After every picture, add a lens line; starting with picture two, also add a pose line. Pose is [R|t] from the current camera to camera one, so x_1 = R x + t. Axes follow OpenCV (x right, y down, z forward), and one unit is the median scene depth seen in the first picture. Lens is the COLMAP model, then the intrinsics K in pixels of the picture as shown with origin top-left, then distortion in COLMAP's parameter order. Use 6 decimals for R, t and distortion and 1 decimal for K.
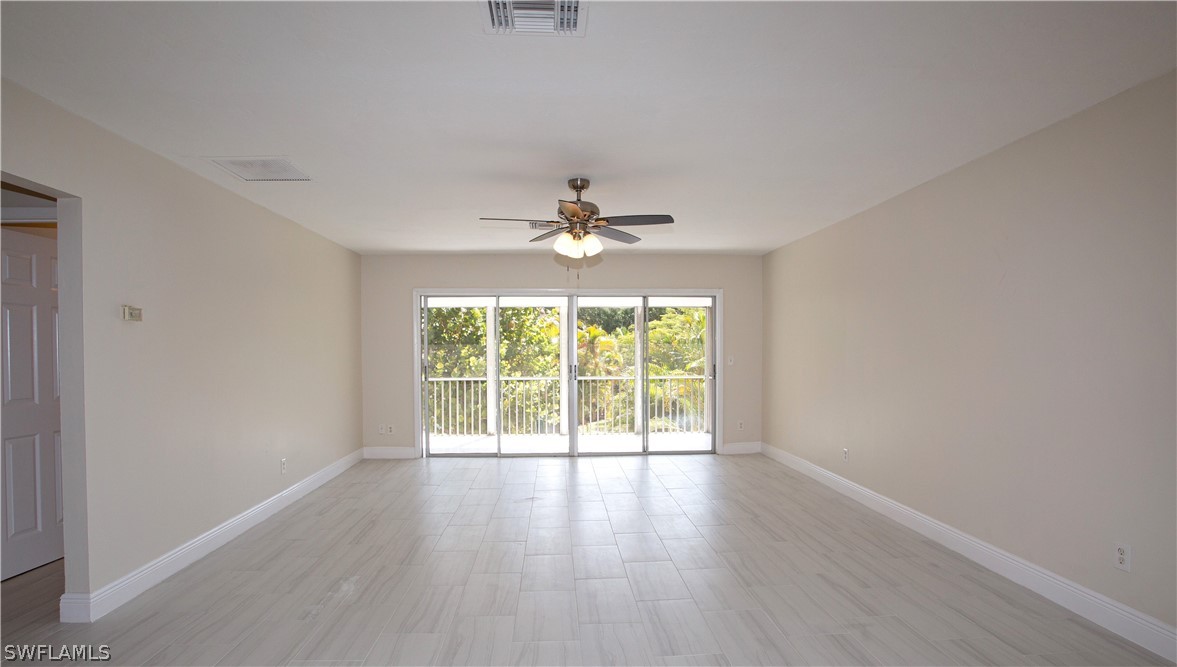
lens RADIAL K [[627.2, 0, 593.6], [0, 627.2, 362.3], [0, 0, 1]] dist [-0.055295, 0.000906]
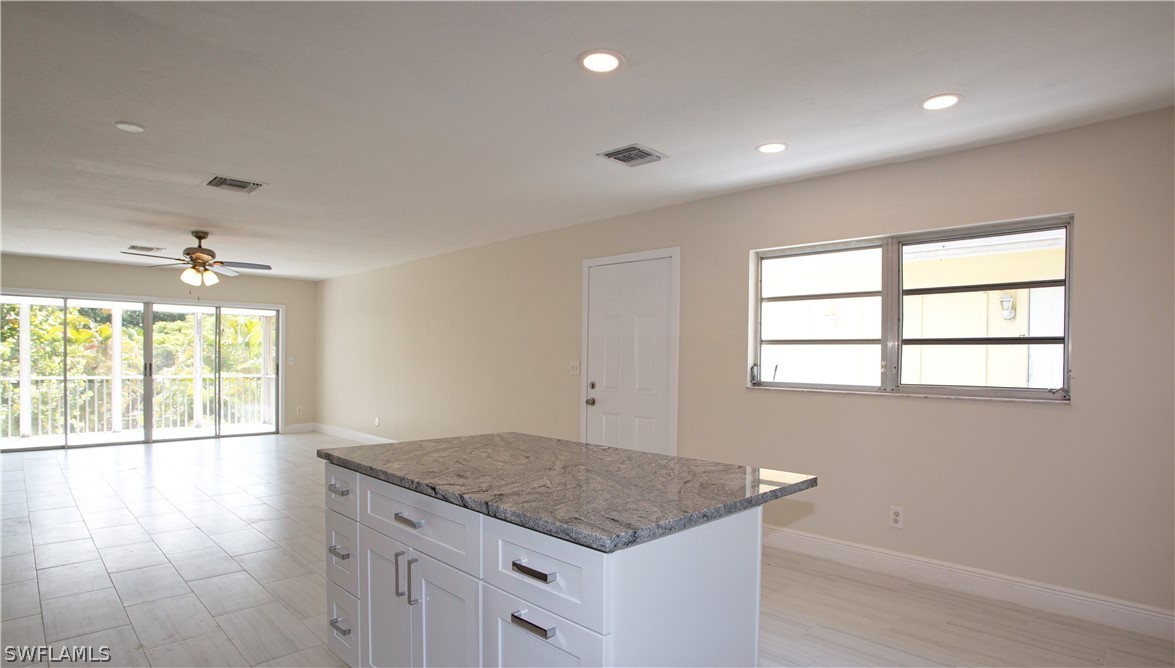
lens RADIAL K [[626.4, 0, 590.7], [0, 626.4, 362.8], [0, 0, 1]] dist [-0.042093, 0.000963]
pose [[0.759080, 0.009056, 0.650934, -0.145362], [-0.002246, 0.999934, -0.011292, 0.014129], [-0.650993, 0.007109, 0.759050, -0.372061]]
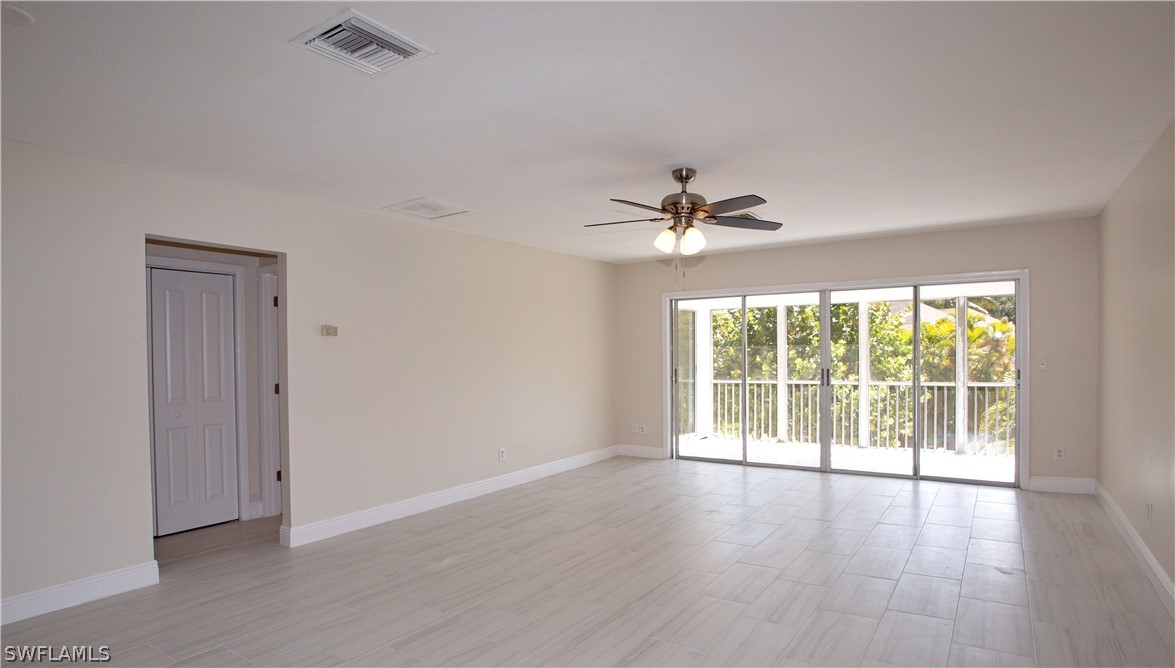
lens RADIAL K [[626.4, 0, 590.7], [0, 626.4, 362.8], [0, 0, 1]] dist [-0.042093, 0.000963]
pose [[0.794891, 0.002096, -0.606748, 0.236706], [-0.001845, 0.999998, 0.001037, -0.004742], [0.606749, 0.000295, 0.794893, 0.103114]]
